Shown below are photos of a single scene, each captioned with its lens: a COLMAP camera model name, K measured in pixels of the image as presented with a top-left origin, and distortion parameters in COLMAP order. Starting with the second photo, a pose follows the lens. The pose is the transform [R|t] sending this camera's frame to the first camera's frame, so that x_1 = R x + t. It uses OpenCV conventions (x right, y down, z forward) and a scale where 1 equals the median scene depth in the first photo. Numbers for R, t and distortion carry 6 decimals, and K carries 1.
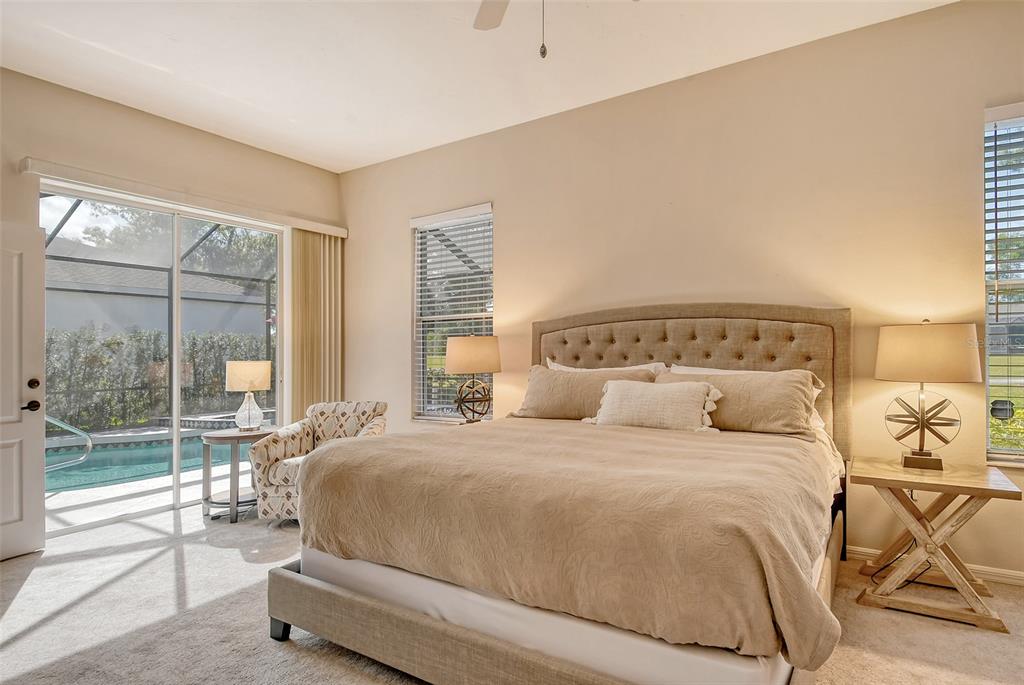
lens RADIAL K [[558.9, 0, 537.5], [0, 558.9, 340.6], [0, 0, 1]] dist [-0.001012, -0.011876]
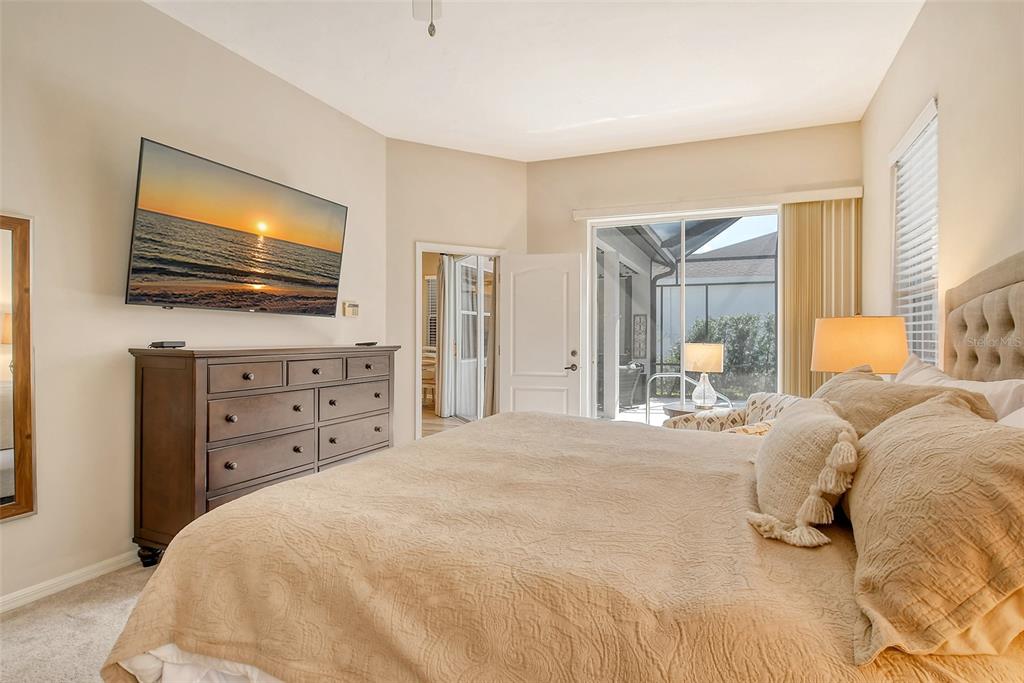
lens RADIAL K [[534.0, 0, 512.0], [0, 534.0, 341.5], [0, 0, 1]] dist [0.037688, -0.000096]
pose [[0.146129, 0.026904, -0.988900, 0.460553], [0.005066, 0.999597, 0.027944, -0.000640], [0.989253, -0.009094, 0.145934, 0.472002]]
